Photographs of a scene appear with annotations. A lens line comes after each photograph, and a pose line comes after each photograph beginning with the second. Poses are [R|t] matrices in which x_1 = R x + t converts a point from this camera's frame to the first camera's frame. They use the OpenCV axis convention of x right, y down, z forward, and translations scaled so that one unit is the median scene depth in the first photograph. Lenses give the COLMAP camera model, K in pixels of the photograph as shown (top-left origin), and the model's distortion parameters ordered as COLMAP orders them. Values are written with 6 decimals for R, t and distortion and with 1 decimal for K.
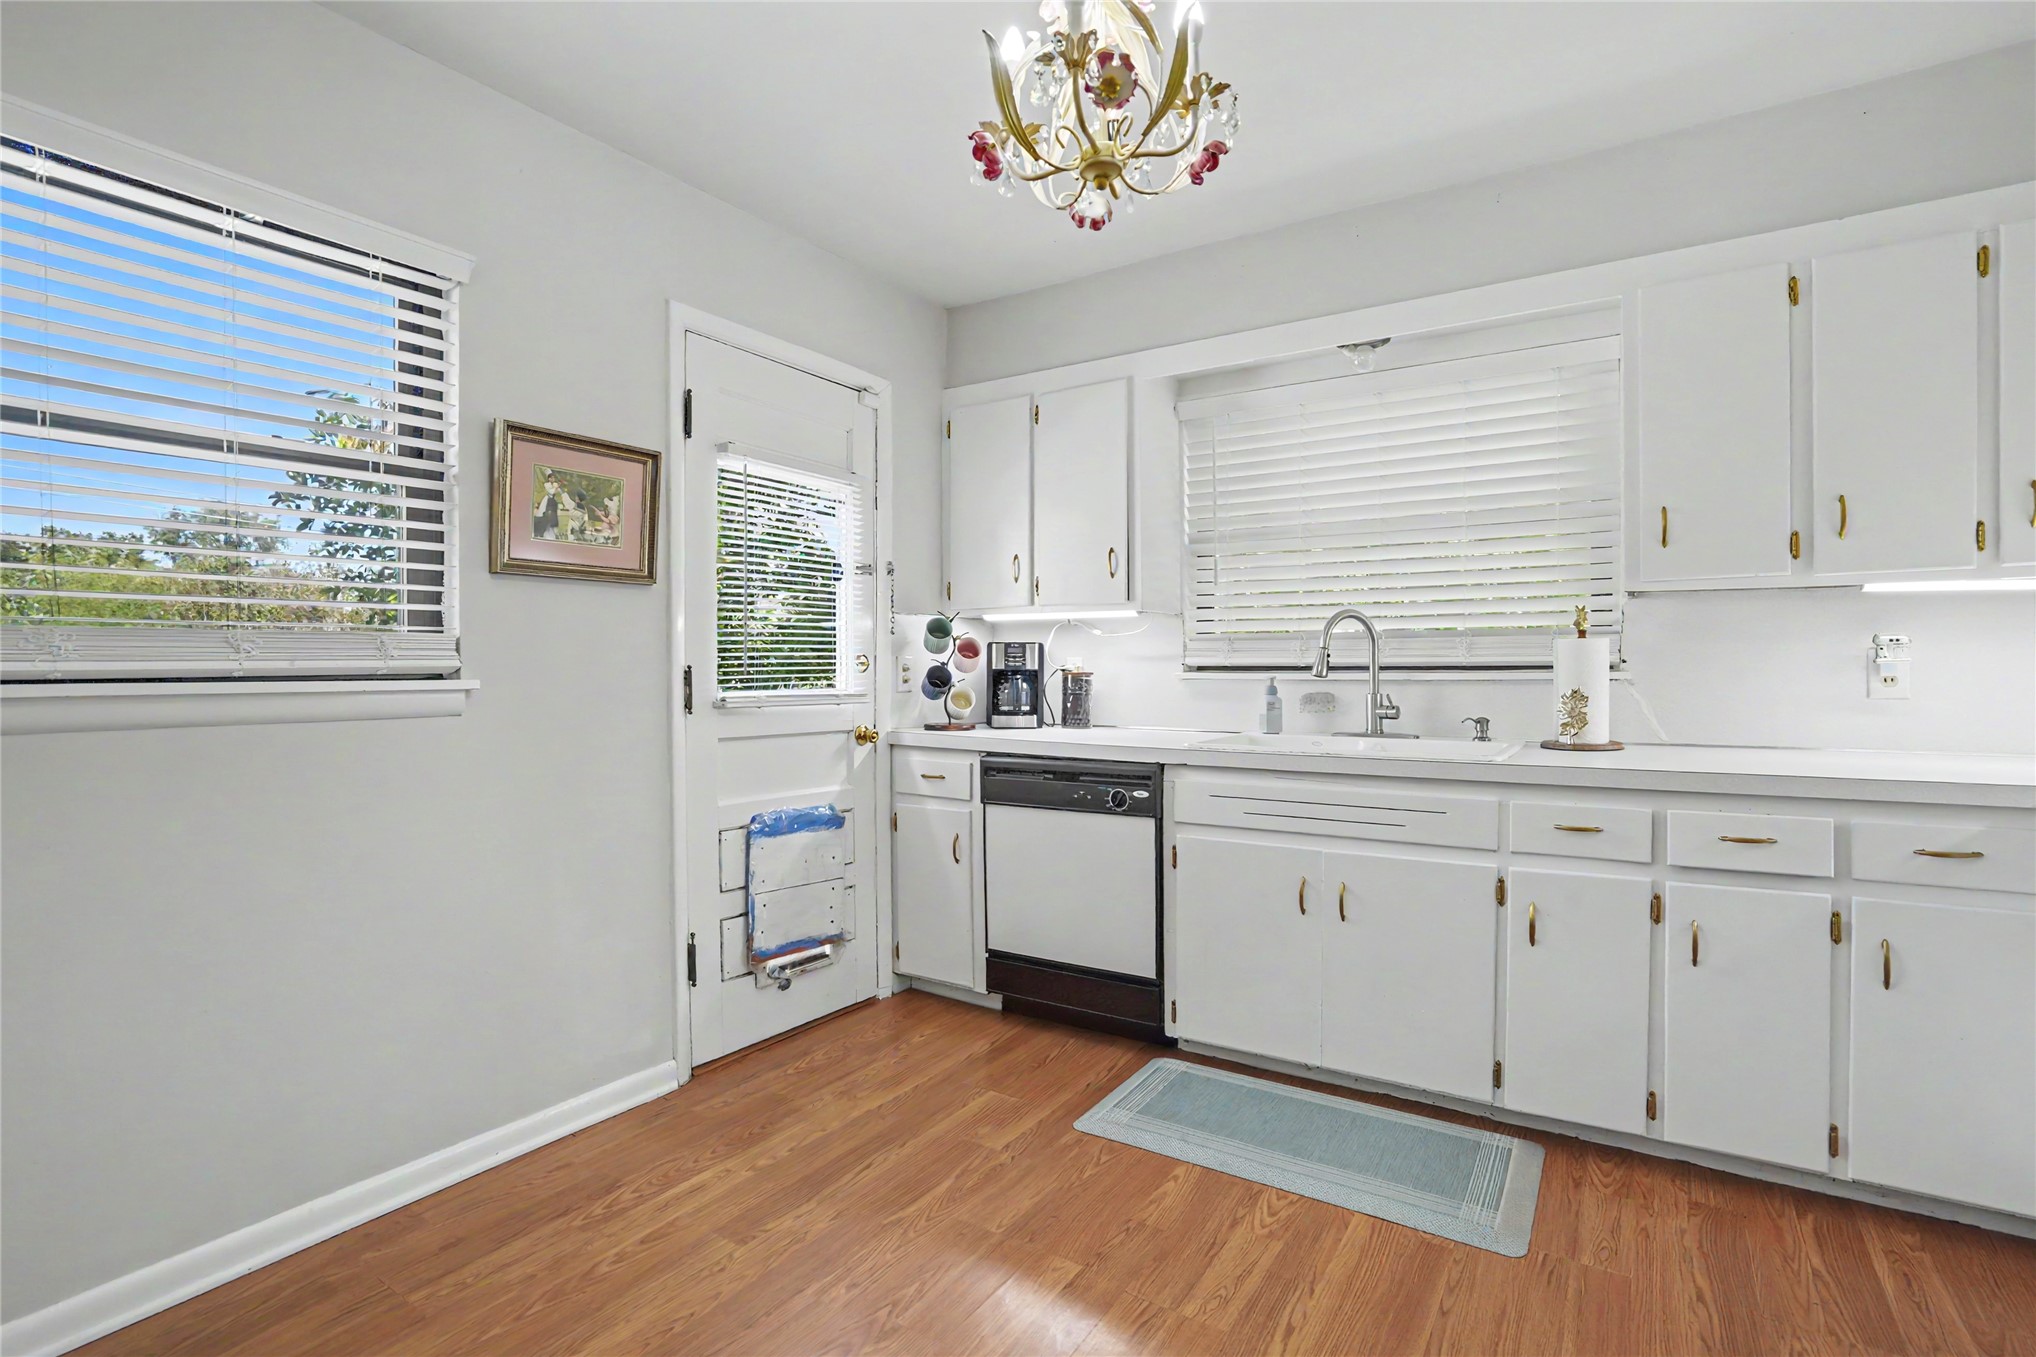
lens RADIAL K [[974.1, 0, 1019.2], [0, 974.1, 685.5], [0, 0, 1]] dist [-0.054968, 0.023506]
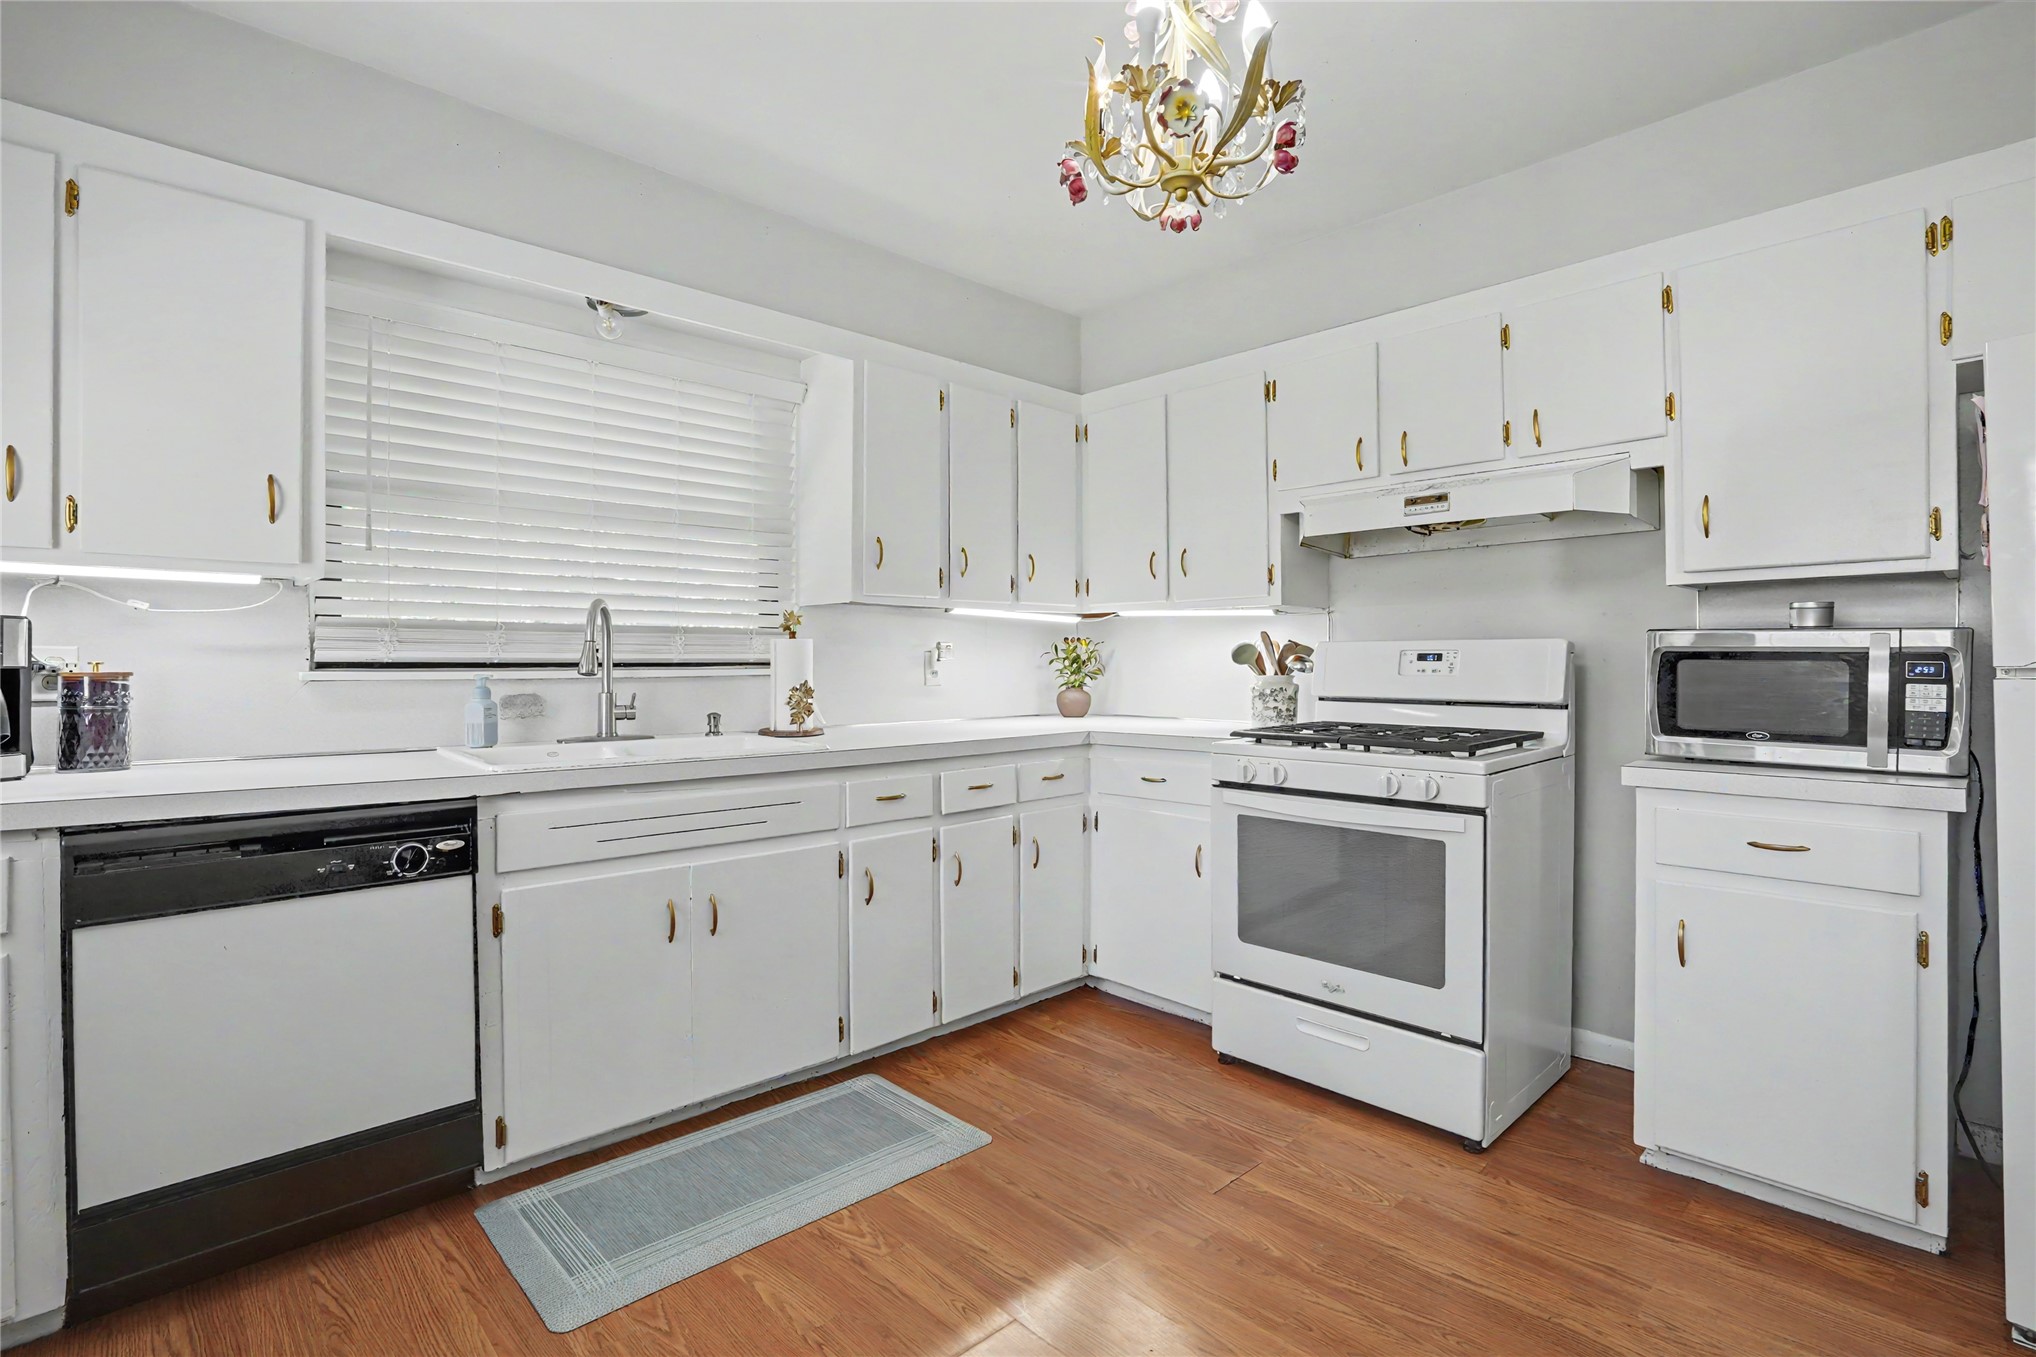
lens RADIAL K [[974.1, 0, 1018.9], [0, 974.1, 665.1], [0, 0, 1]] dist [-0.054968, 0.023506]
pose [[0.222206, -0.000174, 0.975000, -0.455945], [0.016733, 0.999853, -0.003635, -0.008365], [-0.974856, 0.017122, 0.222176, 0.447444]]
